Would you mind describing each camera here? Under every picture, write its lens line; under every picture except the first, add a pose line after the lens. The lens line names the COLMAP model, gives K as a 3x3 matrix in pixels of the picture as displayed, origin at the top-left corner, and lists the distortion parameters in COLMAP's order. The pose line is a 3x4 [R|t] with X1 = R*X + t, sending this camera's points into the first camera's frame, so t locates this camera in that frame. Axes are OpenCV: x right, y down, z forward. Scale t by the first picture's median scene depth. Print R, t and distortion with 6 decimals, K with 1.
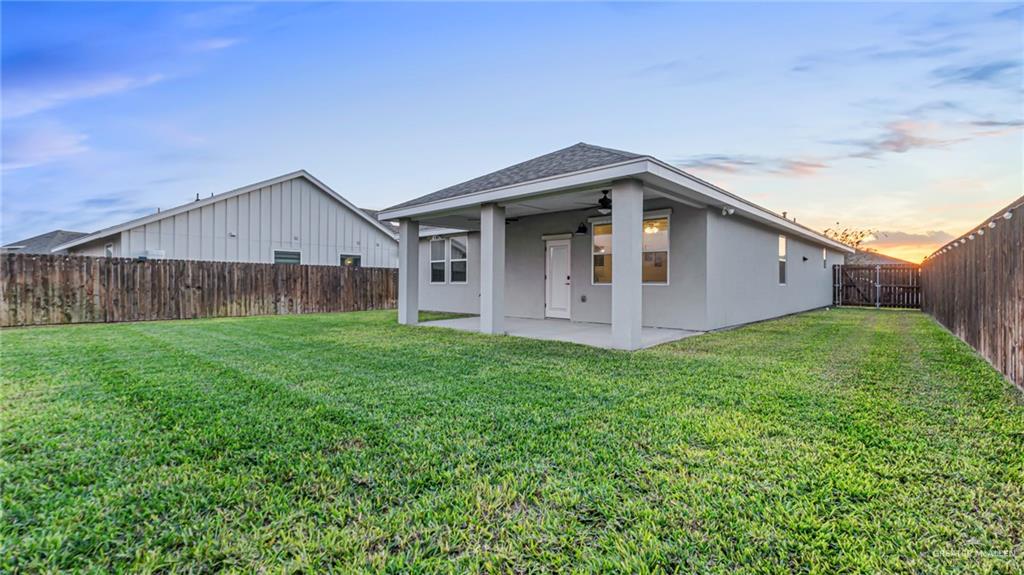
lens RADIAL K [[435.2, 0, 510.7], [0, 435.2, 283.4], [0, 0, 1]] dist [-0.008797, -0.000273]
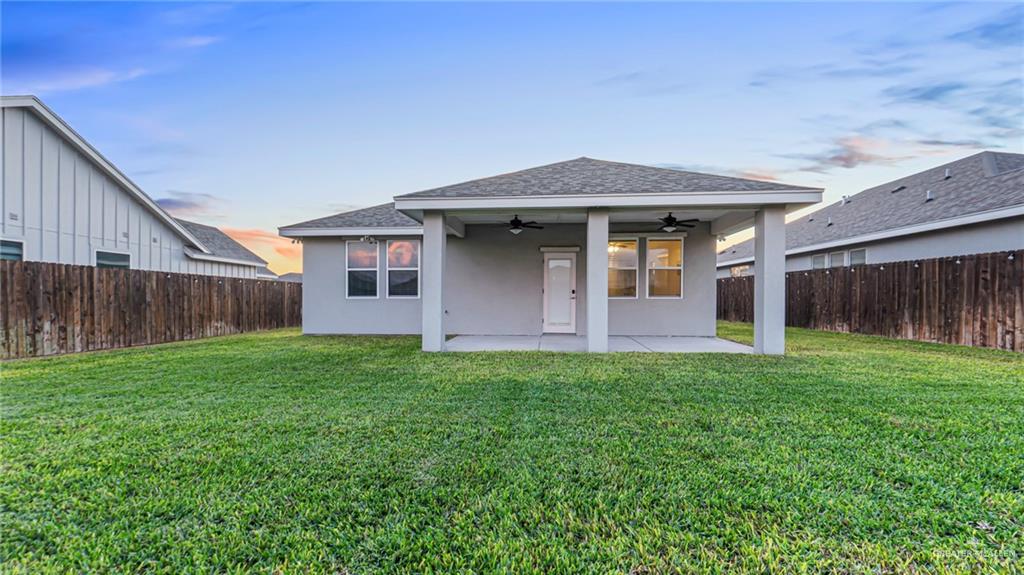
lens RADIAL K [[435.2, 0, 511.0], [0, 435.2, 294.5], [0, 0, 1]] dist [-0.008797, -0.000273]
pose [[0.781329, 0.004639, 0.624103, -0.412696], [0.002554, 0.999940, -0.010630, 0.002536], [-0.624115, 0.009900, 0.781270, 0.217993]]
